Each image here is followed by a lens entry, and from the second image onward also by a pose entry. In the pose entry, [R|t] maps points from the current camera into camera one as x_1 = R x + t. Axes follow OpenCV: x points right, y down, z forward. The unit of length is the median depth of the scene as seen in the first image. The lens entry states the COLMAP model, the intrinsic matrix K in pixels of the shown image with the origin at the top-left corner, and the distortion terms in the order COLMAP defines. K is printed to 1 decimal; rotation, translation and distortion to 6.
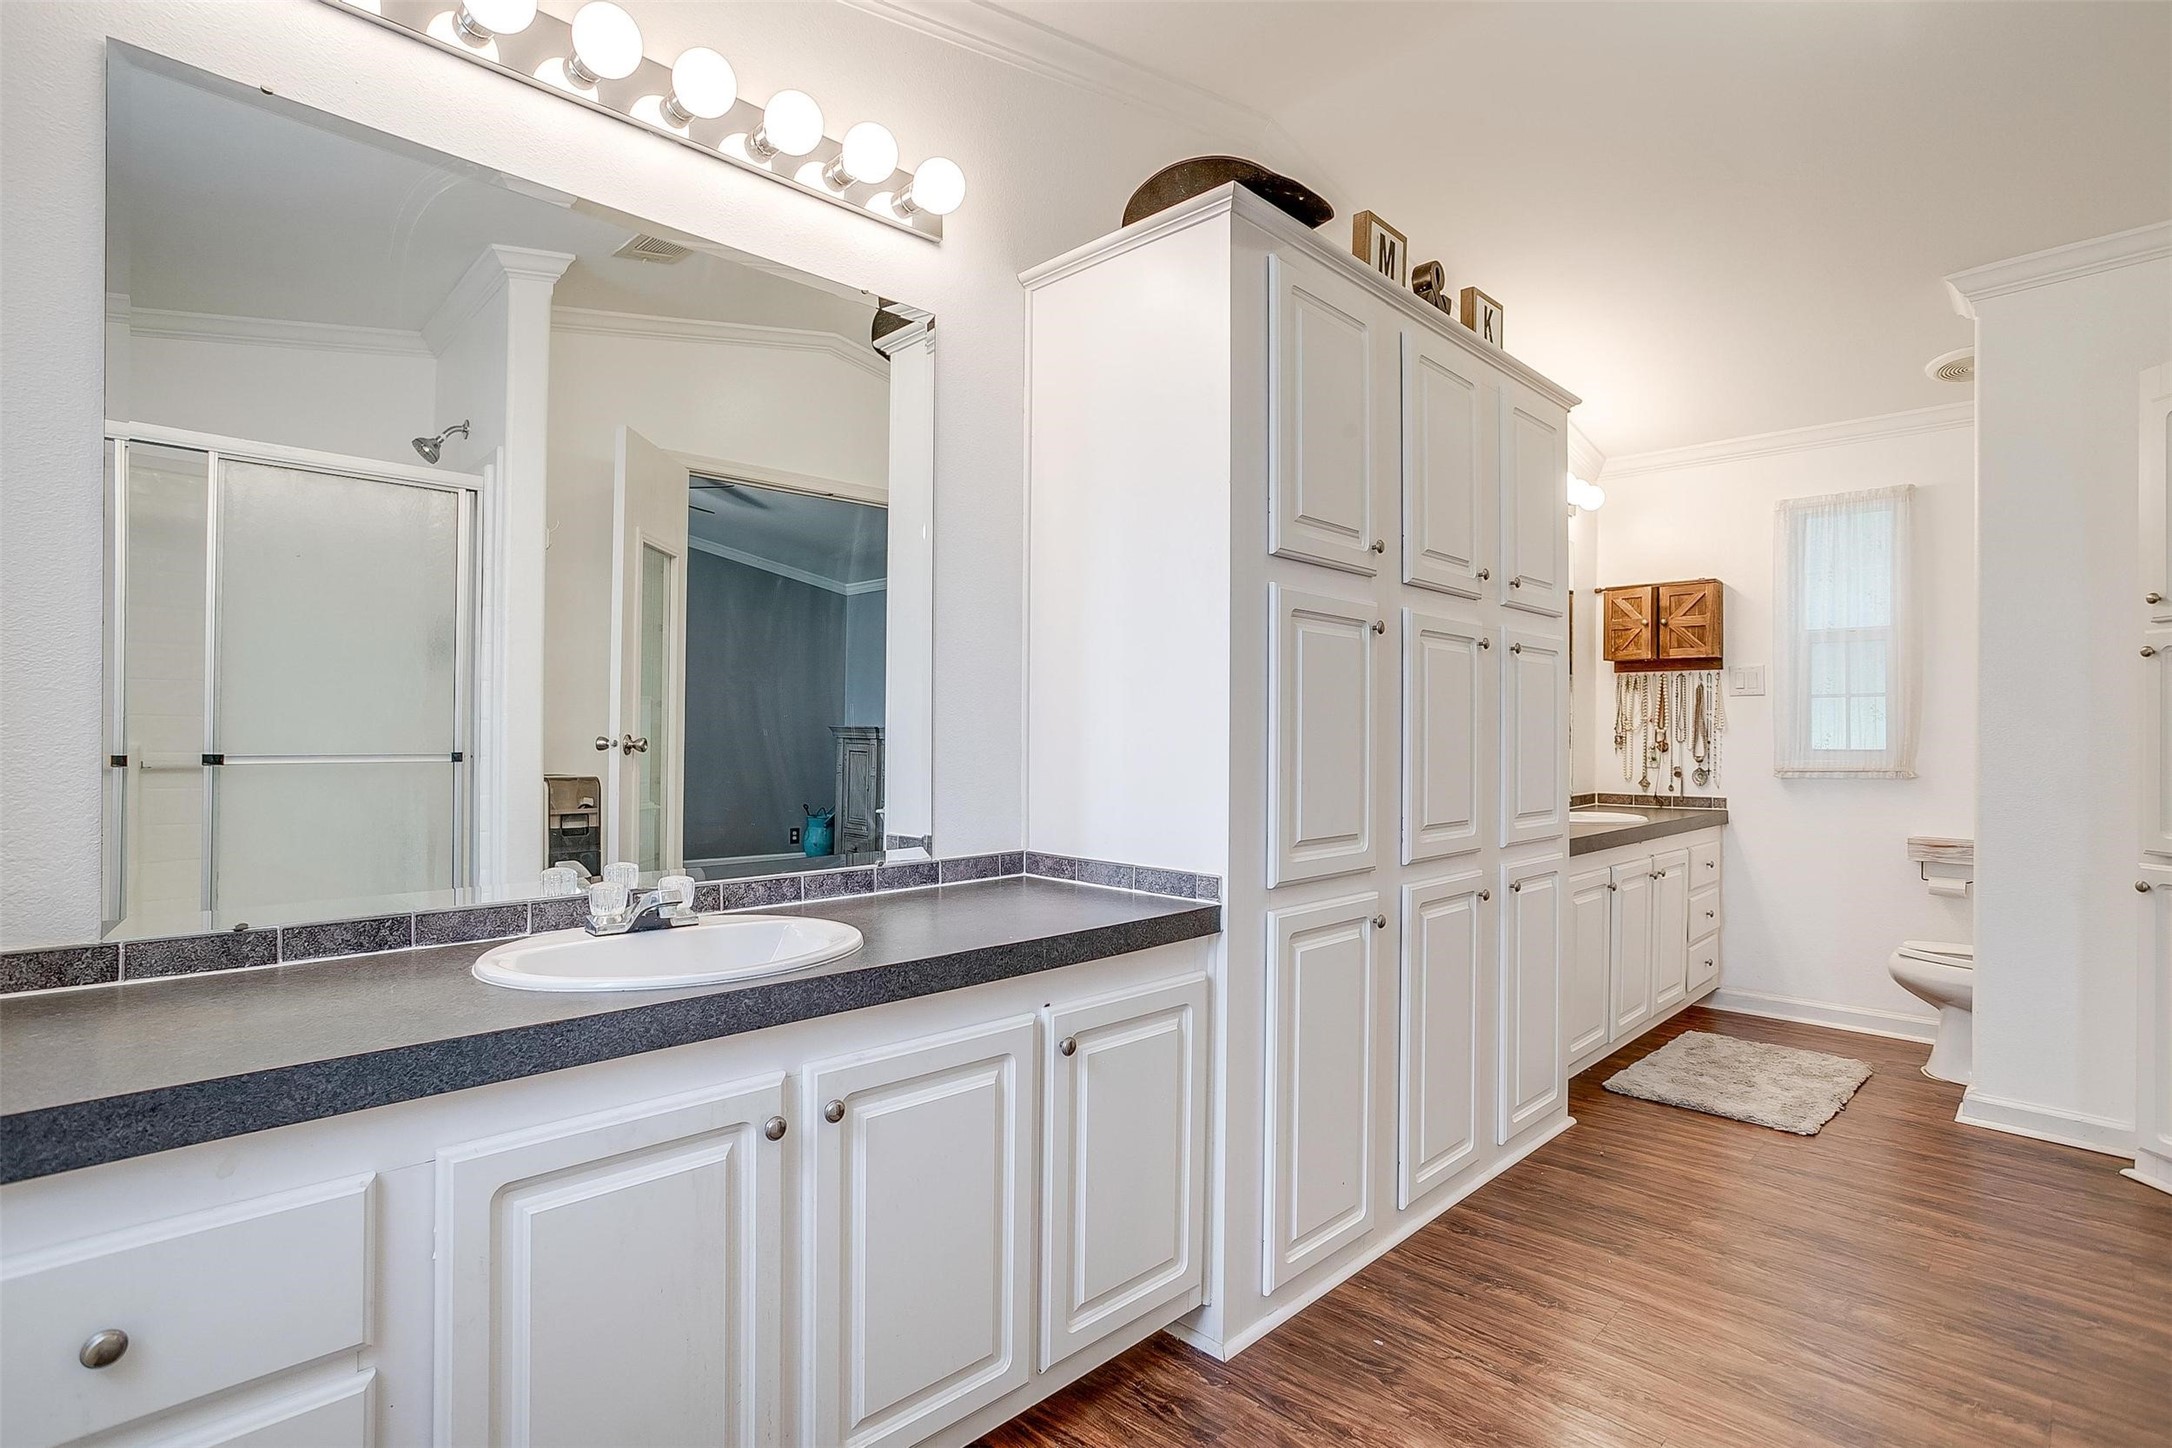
lens RADIAL K [[1062.7, 0, 1067.0], [0, 1062.7, 710.6], [0, 0, 1]] dist [-0.065120, 0.039912]
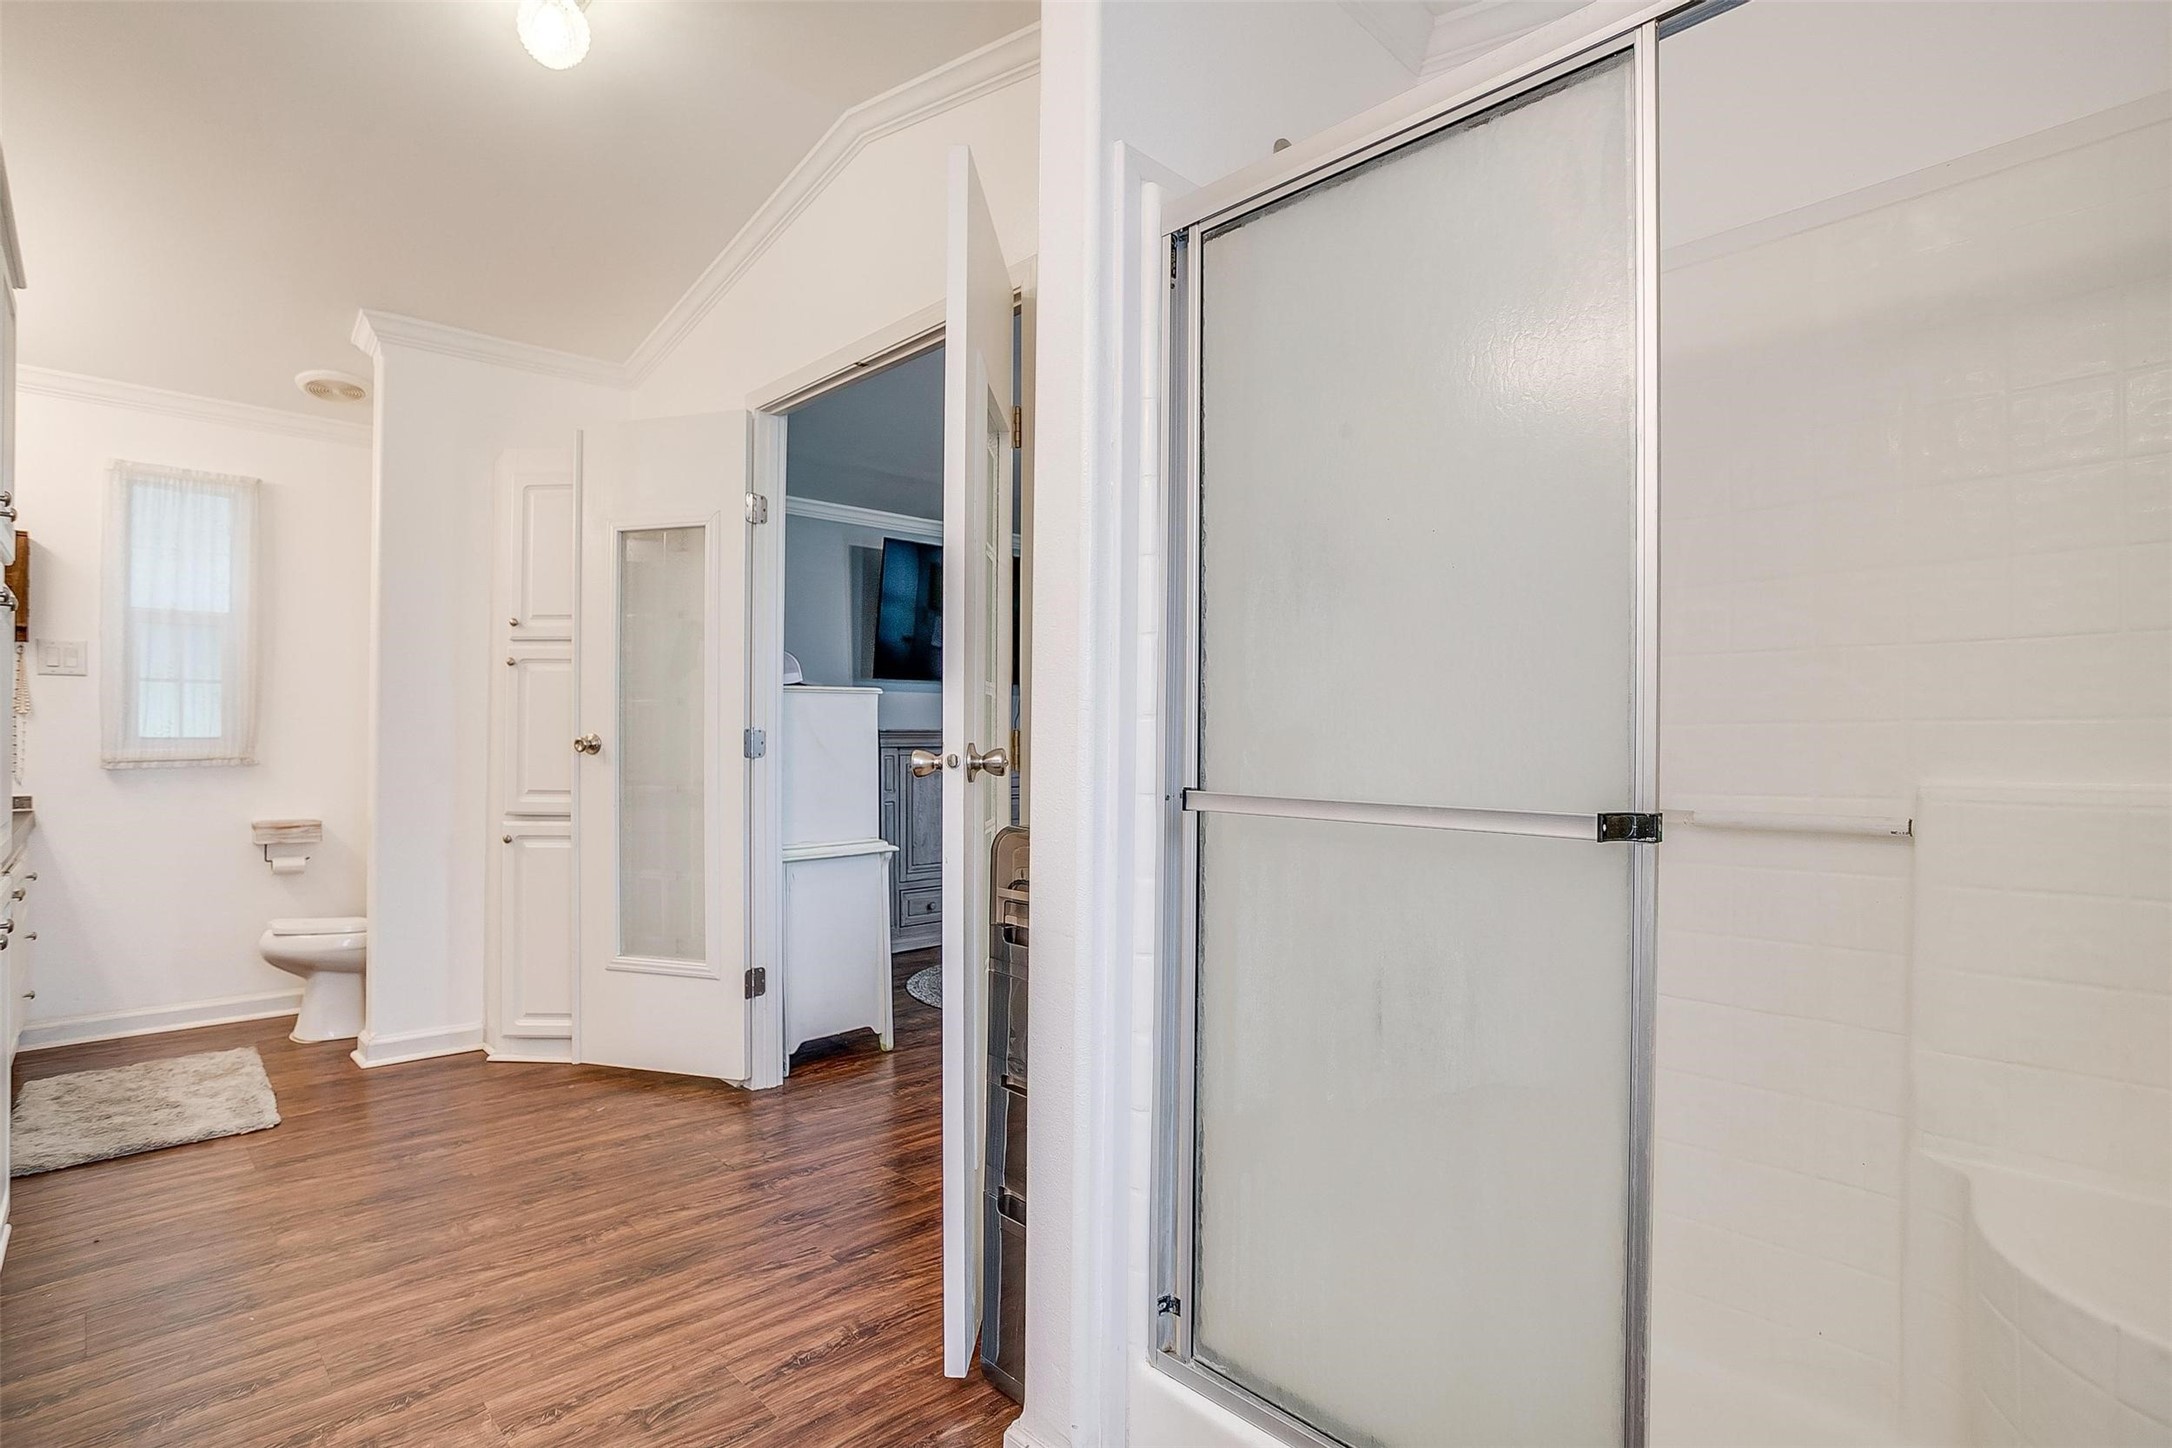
lens RADIAL K [[1062.7, 0, 1067.0], [0, 1062.7, 710.6], [0, 0, 1]] dist [-0.065120, 0.039912]
pose [[0.065389, 0.015208, 0.997744, -0.234806], [-0.030496, 0.999447, -0.013235, 0.001063], [-0.997394, -0.029562, 0.065817, 0.189521]]
